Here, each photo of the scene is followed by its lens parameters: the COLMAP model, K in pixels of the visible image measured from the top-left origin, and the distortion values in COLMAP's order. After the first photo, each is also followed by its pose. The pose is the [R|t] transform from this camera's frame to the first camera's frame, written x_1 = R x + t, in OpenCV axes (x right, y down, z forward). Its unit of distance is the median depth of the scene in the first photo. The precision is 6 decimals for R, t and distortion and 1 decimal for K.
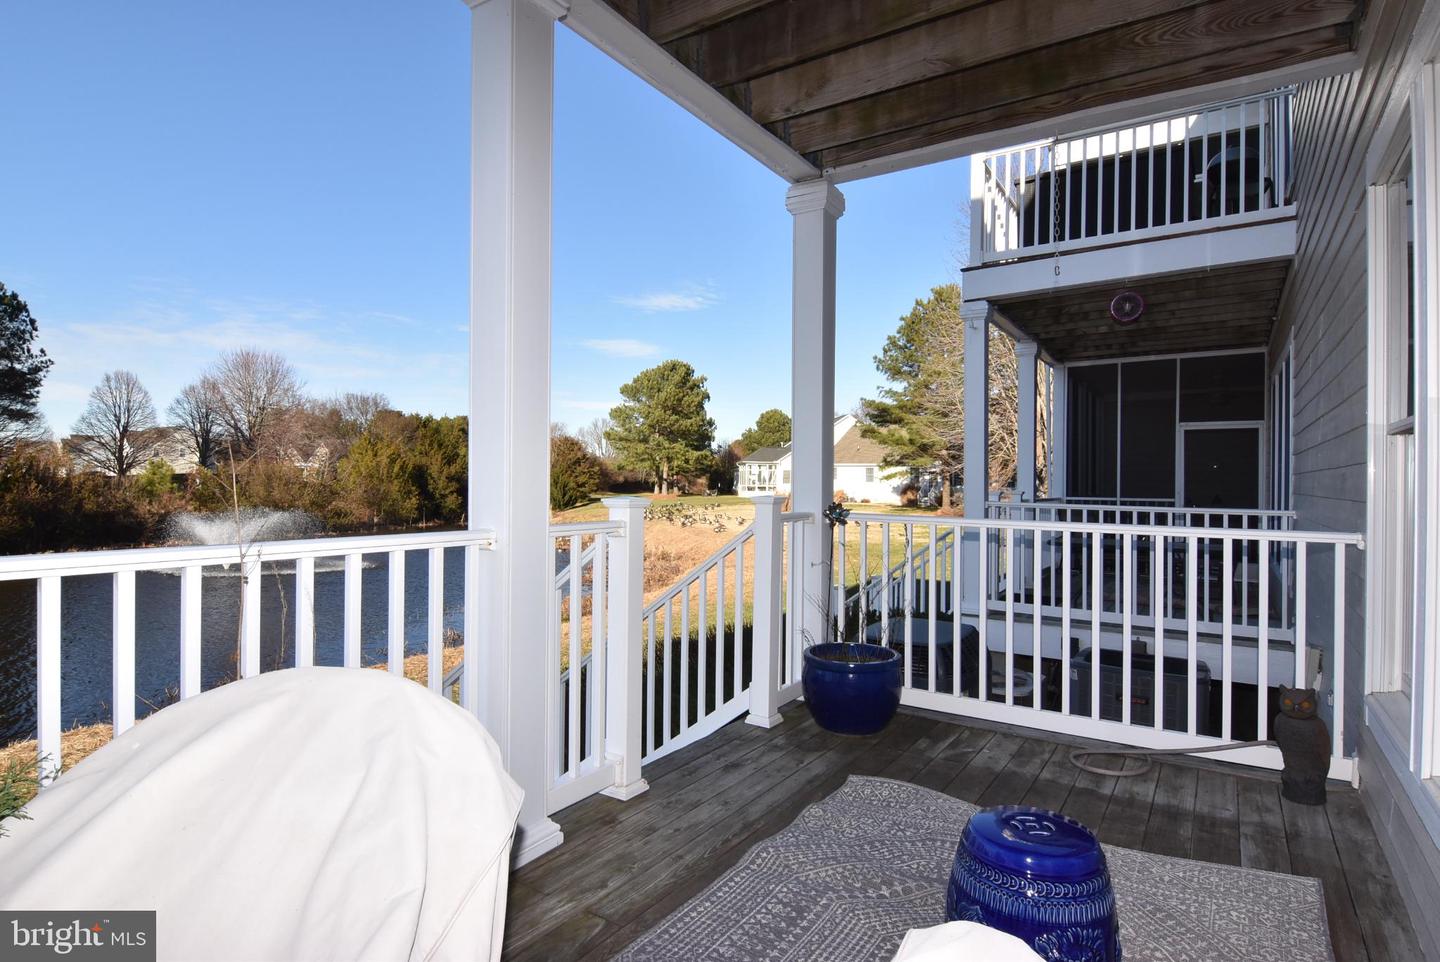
lens RADIAL K [[767.7, 0, 728.6], [0, 767.7, 481.2], [0, 0, 1]] dist [0.000423, -0.010376]
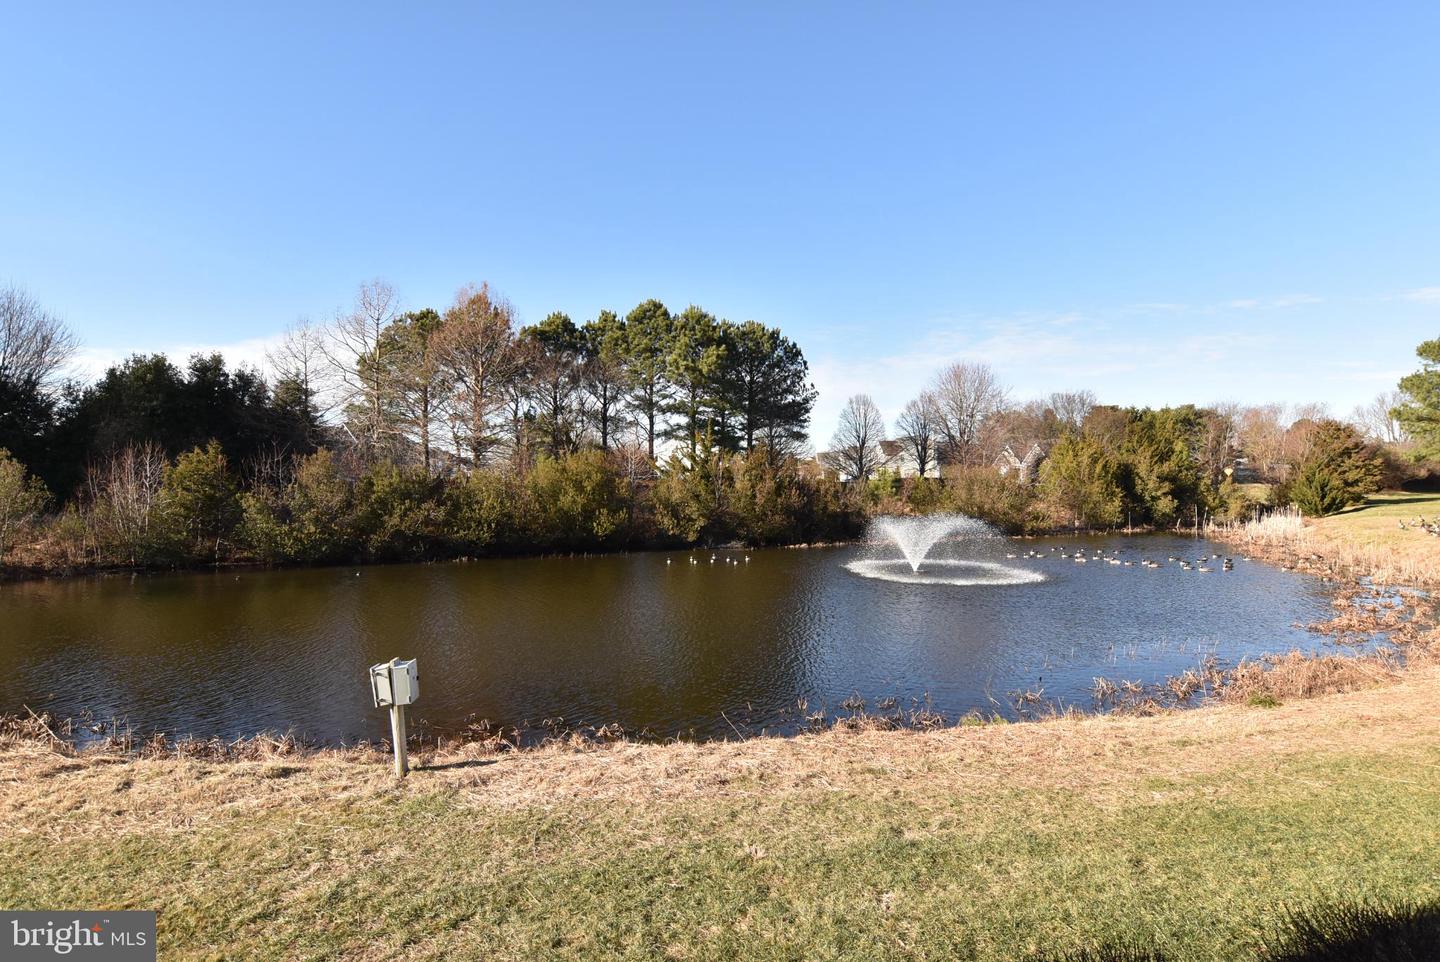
lens RADIAL K [[767.7, 0, 719.9], [0, 767.7, 482.5], [0, 0, 1]] dist [0.000423, -0.010376]
pose [[0.628986, -0.010951, -0.777339, 0.002932], [0.015423, 0.999880, -0.001606, -0.005009], [0.777264, -0.010978, 0.629079, 0.049086]]
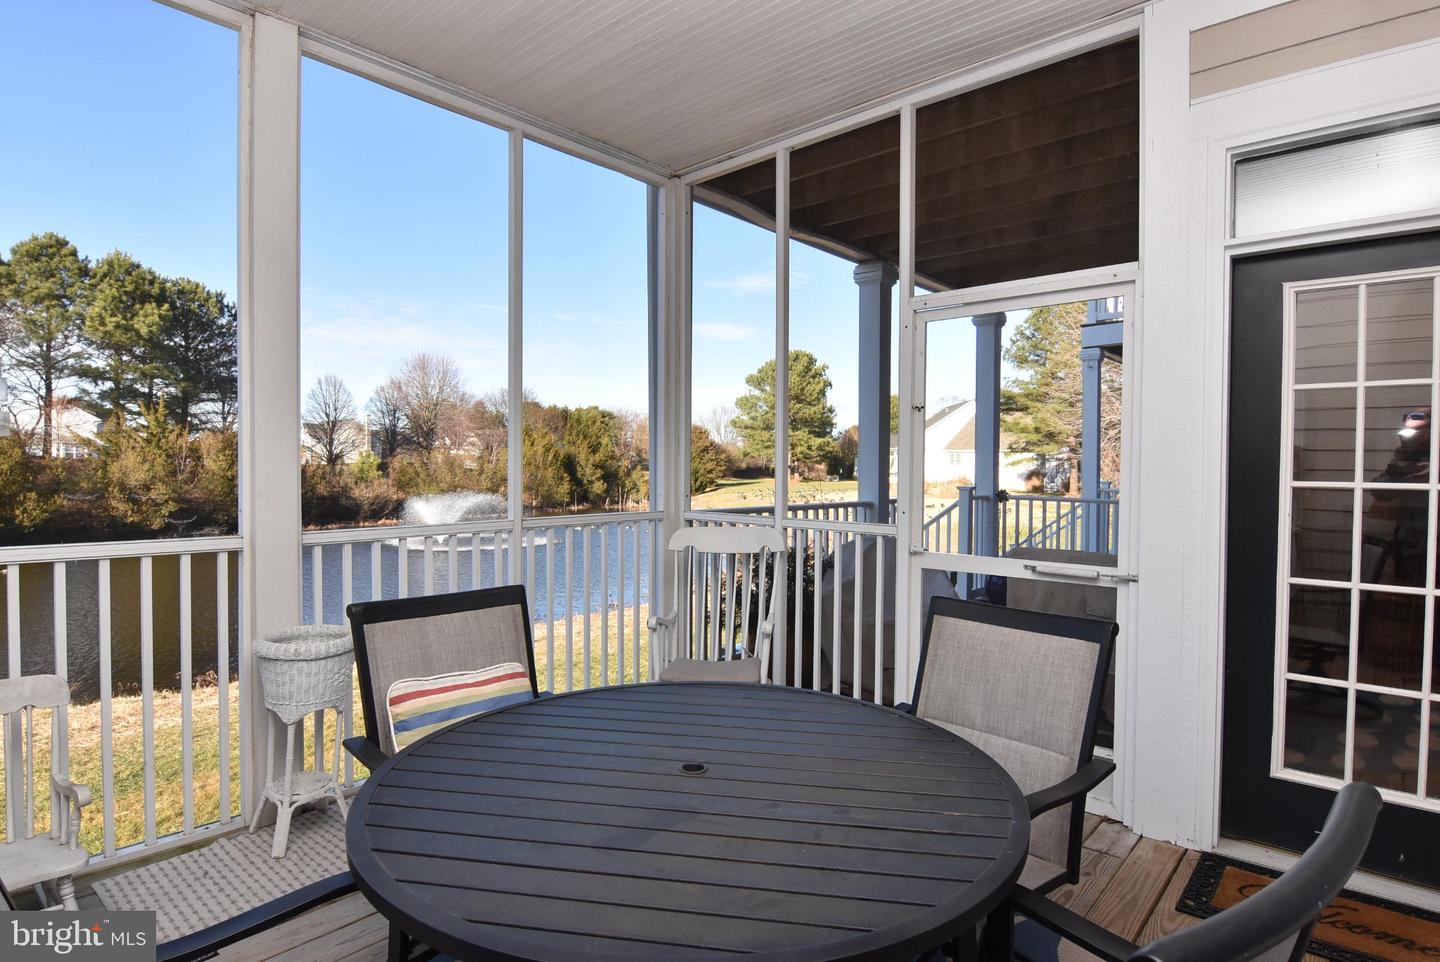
lens RADIAL K [[767.7, 0, 727.4], [0, 767.7, 488.7], [0, 0, 1]] dist [0.000423, -0.010376]
pose [[0.988840, 0.001423, -0.148976, -0.013176], [0.002909, 0.999579, 0.028859, -0.001936], [0.148954, -0.028970, 0.988420, -0.054762]]
